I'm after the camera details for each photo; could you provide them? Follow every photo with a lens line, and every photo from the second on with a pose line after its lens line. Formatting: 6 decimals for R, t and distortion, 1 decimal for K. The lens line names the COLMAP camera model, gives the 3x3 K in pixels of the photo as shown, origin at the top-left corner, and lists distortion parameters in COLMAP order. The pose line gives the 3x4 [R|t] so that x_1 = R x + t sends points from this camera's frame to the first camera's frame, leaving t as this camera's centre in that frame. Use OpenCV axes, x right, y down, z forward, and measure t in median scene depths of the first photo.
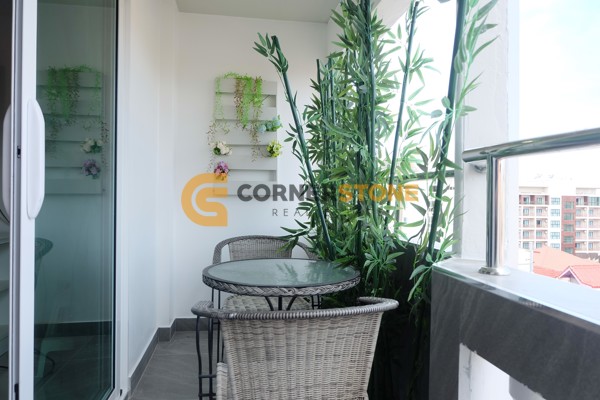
lens RADIAL K [[420.8, 0, 297.2], [0, 420.8, 193.8], [0, 0, 1]] dist [-0.061109, 0.083434]
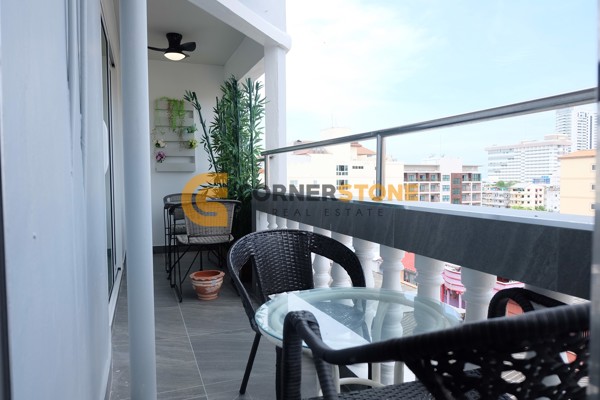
lens RADIAL K [[420.8, 0, 297.2], [0, 420.8, 193.8], [0, 0, 1]] dist [-0.061109, 0.083434]
pose [[0.978798, -0.026934, 0.203051, 0.007748], [0.017817, 0.998755, 0.046596, 0.022374], [-0.204053, -0.041990, 0.978059, -0.718040]]
